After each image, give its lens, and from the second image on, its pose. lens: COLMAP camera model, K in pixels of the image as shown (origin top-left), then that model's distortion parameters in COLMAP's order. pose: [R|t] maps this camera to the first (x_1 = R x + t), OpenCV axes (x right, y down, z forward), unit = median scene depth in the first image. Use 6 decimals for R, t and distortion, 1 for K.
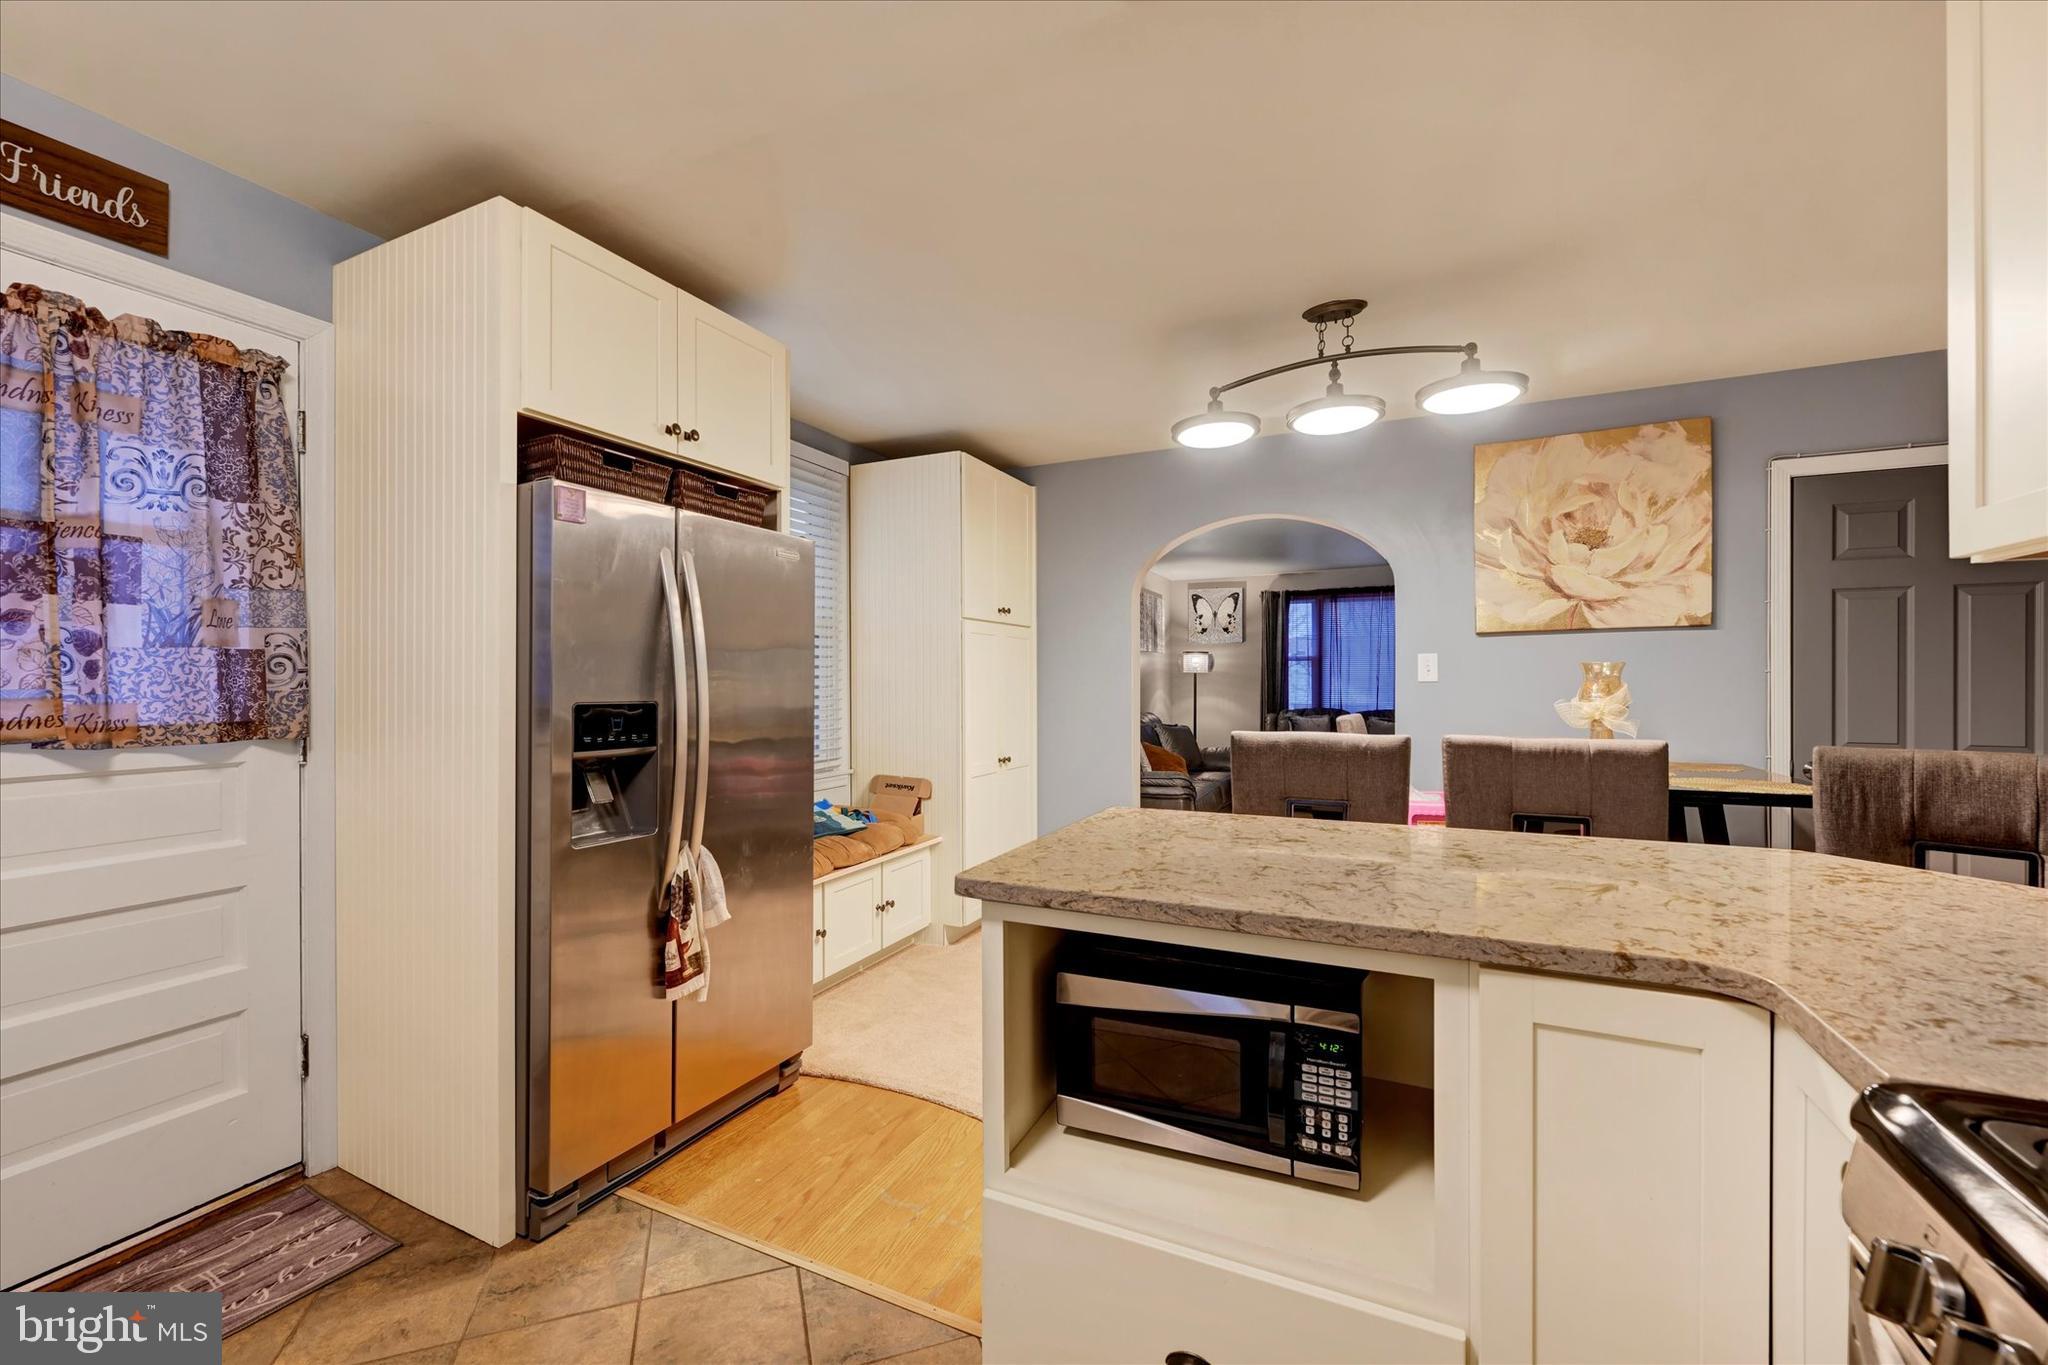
lens RADIAL K [[804.7, 0, 1027.5], [0, 804.7, 683.3], [0, 0, 1]] dist [-0.004078, 0.000633]
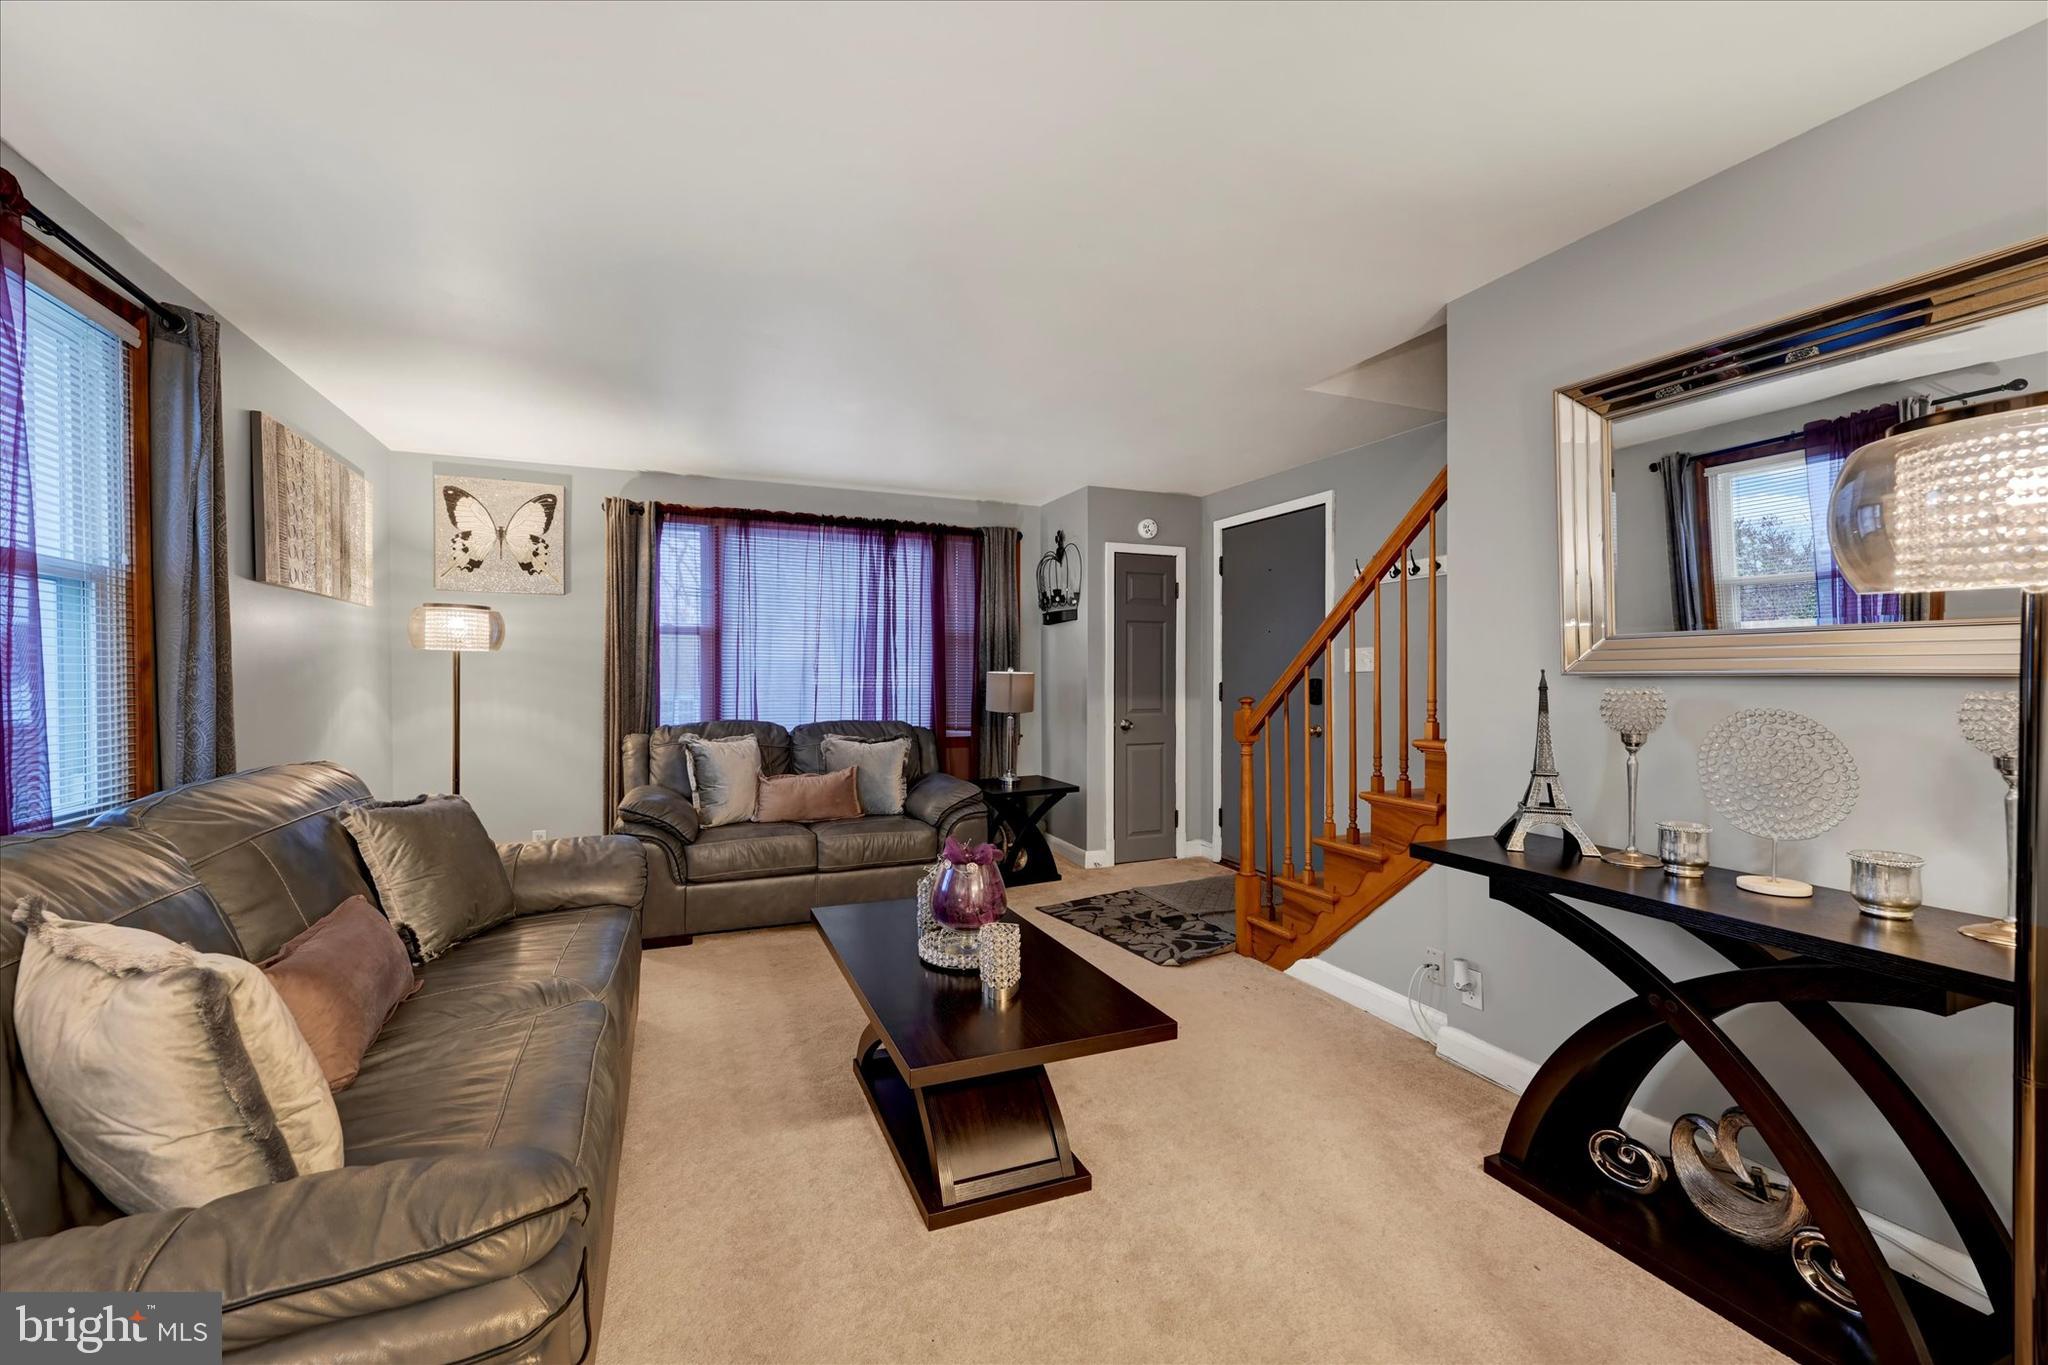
lens RADIAL K [[804.7, 0, 987.8], [0, 804.7, 675.8], [0, 0, 1]] dist [-0.004078, 0.000633]
pose [[0.671373, 0.005538, 0.741099, 0.074958], [-0.007105, 0.999974, -0.001037, -0.001448], [-0.741086, -0.004569, 0.671395, 0.477639]]
